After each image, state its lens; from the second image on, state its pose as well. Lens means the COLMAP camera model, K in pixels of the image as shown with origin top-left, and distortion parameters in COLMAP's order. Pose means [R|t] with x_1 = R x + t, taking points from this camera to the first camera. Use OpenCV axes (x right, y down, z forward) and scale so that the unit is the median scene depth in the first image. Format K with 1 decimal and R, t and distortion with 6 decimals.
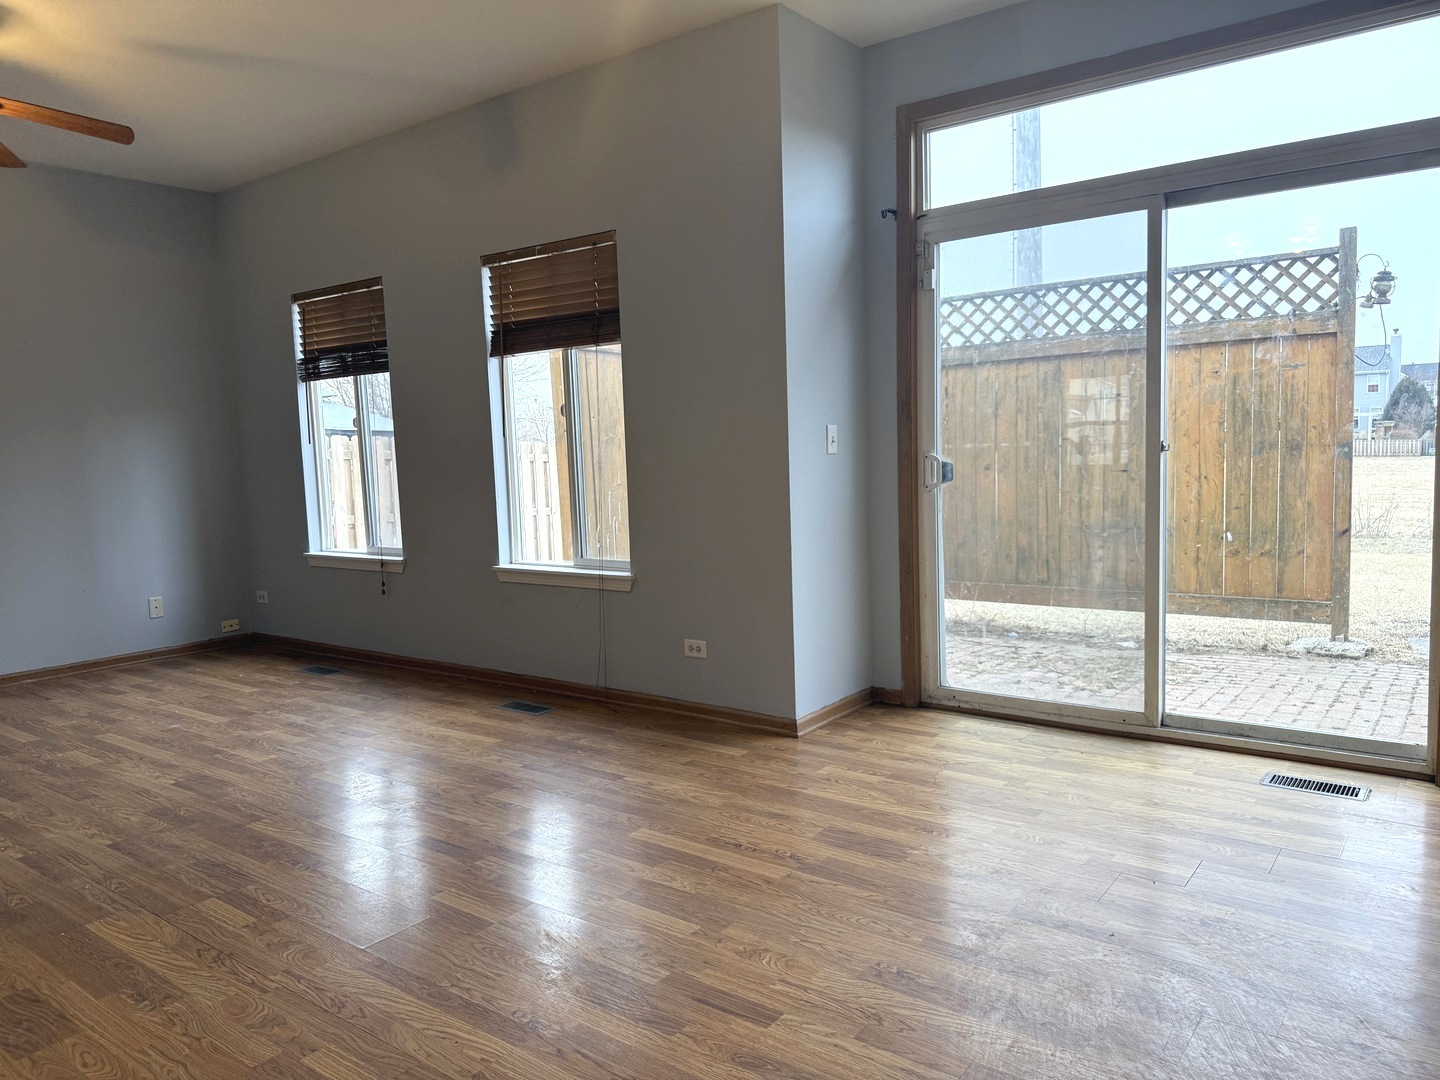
lens RADIAL K [[1020.8, 0, 712.7], [0, 1020.8, 527.7], [0, 0, 1]] dist [0.050007, -0.048603]
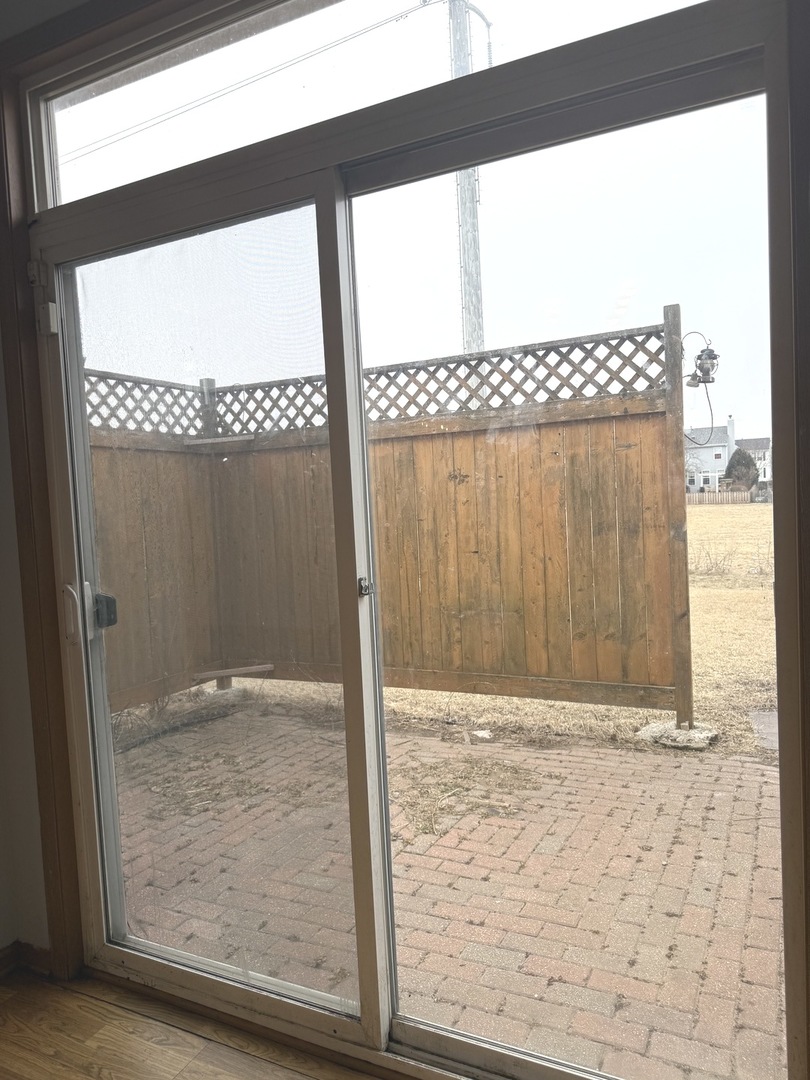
lens RADIAL K [[765.6, 0, 370.2], [0, 765.6, 529.2], [0, 0, 1]] dist [0.050007, -0.048603]
pose [[0.989693, -0.024974, 0.141010, 0.214747], [0.031432, 0.998548, -0.043759, -0.052722], [-0.139713, 0.047740, 0.989041, 0.312105]]
